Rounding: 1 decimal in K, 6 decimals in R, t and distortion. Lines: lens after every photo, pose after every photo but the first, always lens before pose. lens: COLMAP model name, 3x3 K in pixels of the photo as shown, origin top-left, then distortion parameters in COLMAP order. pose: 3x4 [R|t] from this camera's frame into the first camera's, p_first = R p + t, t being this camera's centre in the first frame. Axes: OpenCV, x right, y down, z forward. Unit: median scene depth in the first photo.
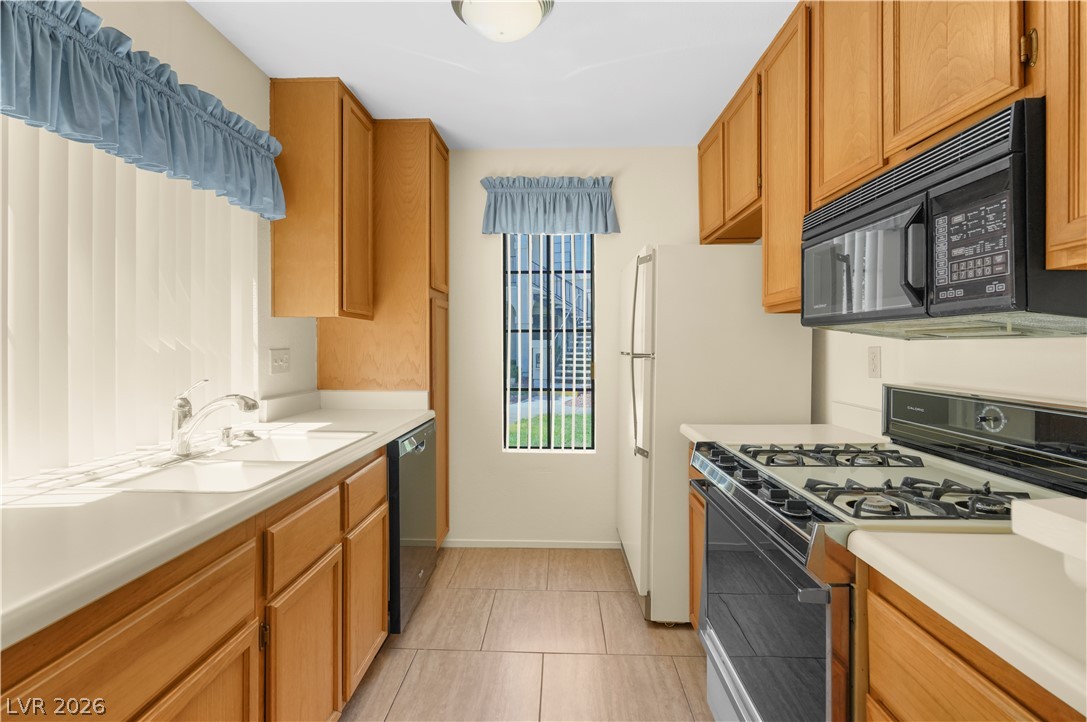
lens RADIAL K [[502.6, 0, 534.6], [0, 502.6, 351.6], [0, 0, 1]] dist [-0.003875, 0.003022]
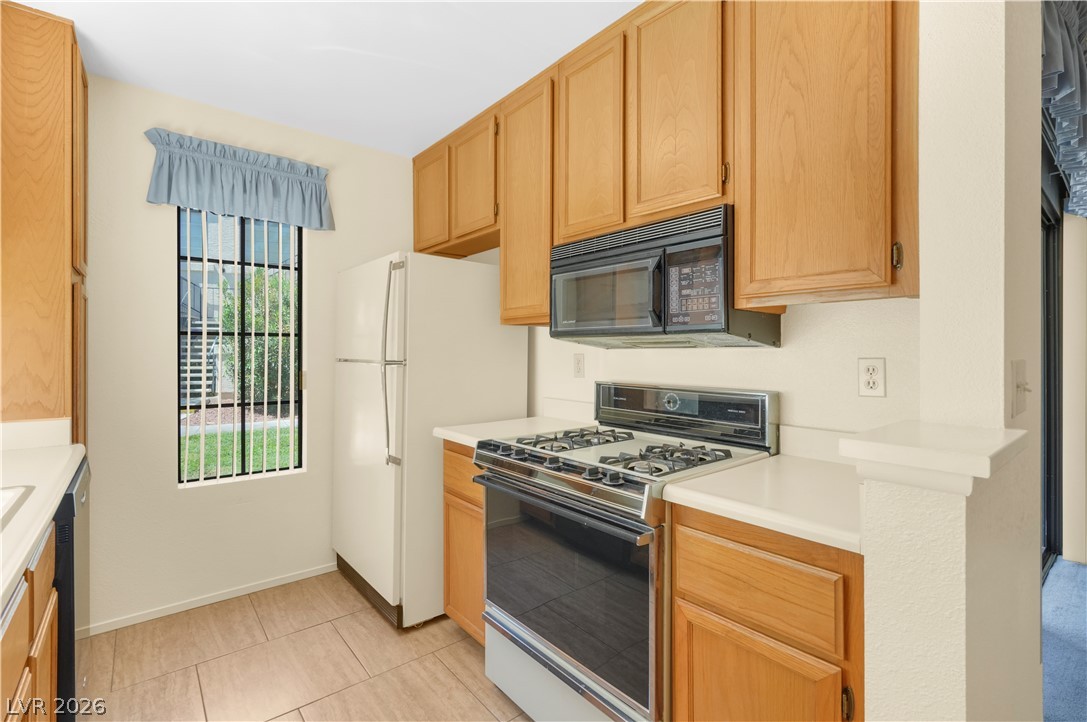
lens RADIAL K [[502.6, 0, 536.3], [0, 502.6, 357.4], [0, 0, 1]] dist [-0.003875, 0.003022]
pose [[0.746009, -0.003798, 0.665925, -0.254219], [0.003982, 0.999991, 0.001243, -0.002408], [-0.665924, 0.001724, 0.746017, 0.083636]]
